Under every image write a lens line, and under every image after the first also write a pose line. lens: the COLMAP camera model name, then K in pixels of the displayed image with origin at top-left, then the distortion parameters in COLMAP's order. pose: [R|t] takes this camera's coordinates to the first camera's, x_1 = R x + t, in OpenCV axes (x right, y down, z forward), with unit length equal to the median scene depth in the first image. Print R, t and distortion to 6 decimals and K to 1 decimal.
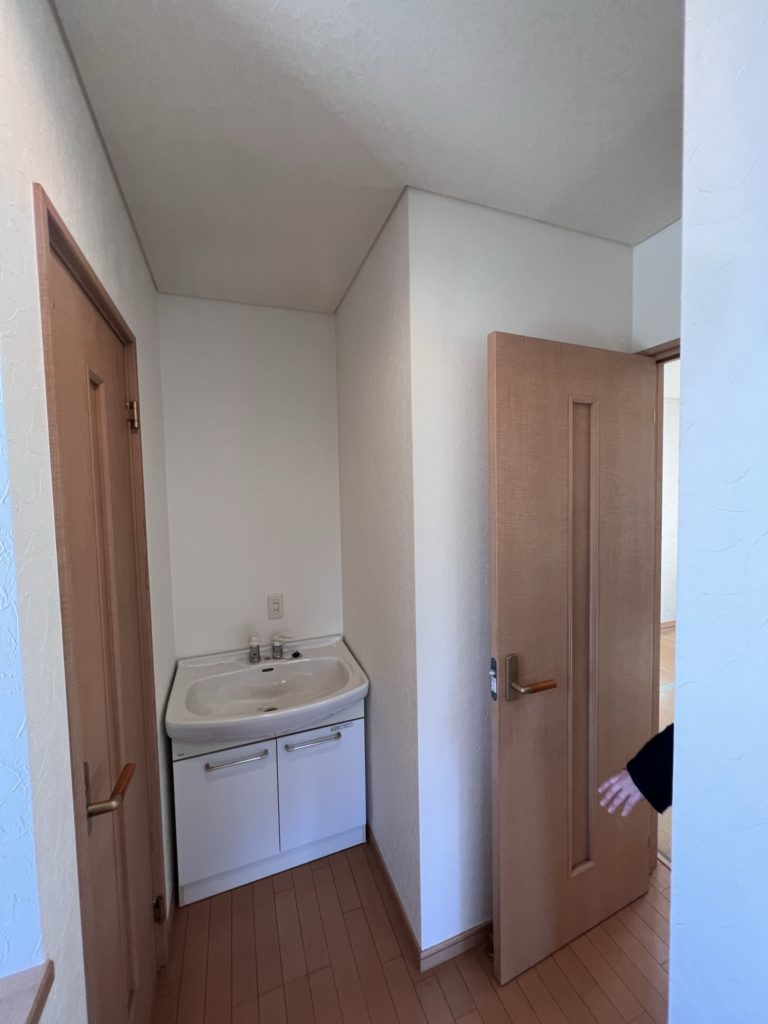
lens RADIAL K [[408.6, 0, 386.8], [0, 408.6, 511.3], [0, 0, 1]] dist [-0.003618, 0.000330]
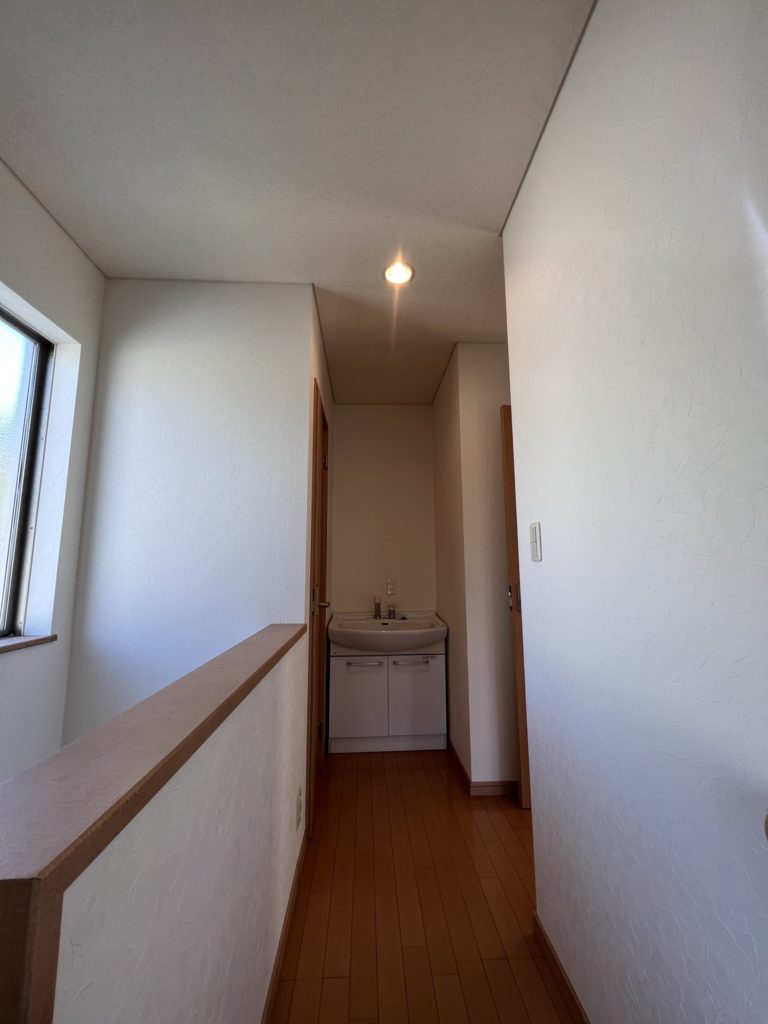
lens RADIAL K [[408.6, 0, 386.8], [0, 408.6, 511.3], [0, 0, 1]] dist [-0.003618, 0.000330]
pose [[0.953348, -0.023215, -0.300980, 0.214575], [-0.033410, 0.982800, -0.181629, 0.283075], [0.300020, 0.183211, 0.936174, -0.593279]]
